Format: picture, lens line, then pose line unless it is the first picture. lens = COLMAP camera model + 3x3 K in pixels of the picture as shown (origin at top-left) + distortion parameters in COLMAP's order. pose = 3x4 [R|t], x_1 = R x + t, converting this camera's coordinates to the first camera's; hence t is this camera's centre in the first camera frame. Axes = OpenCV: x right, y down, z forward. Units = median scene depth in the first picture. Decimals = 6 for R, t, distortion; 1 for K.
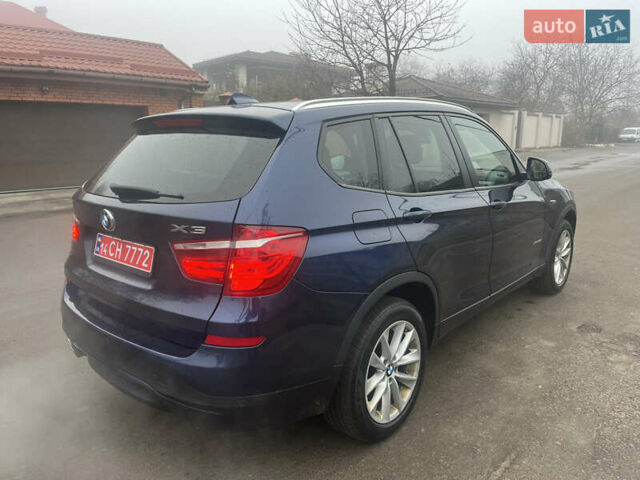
lens RADIAL K [[478.1, 0, 316.8], [0, 478.1, 241.8], [0, 0, 1]] dist [0.074198, -0.098102]
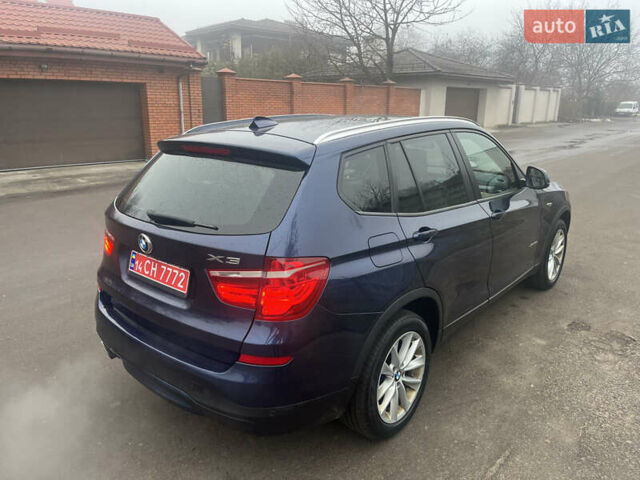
lens RADIAL K [[476.6, 0, 312.7], [0, 476.6, 241.1], [0, 0, 1]] dist [0.077188, -0.102434]
pose [[0.999955, 0.007470, 0.005832, -0.038339], [-0.007805, 0.998184, 0.059731, -0.077297], [-0.005376, -0.059774, 0.998197, -0.058710]]
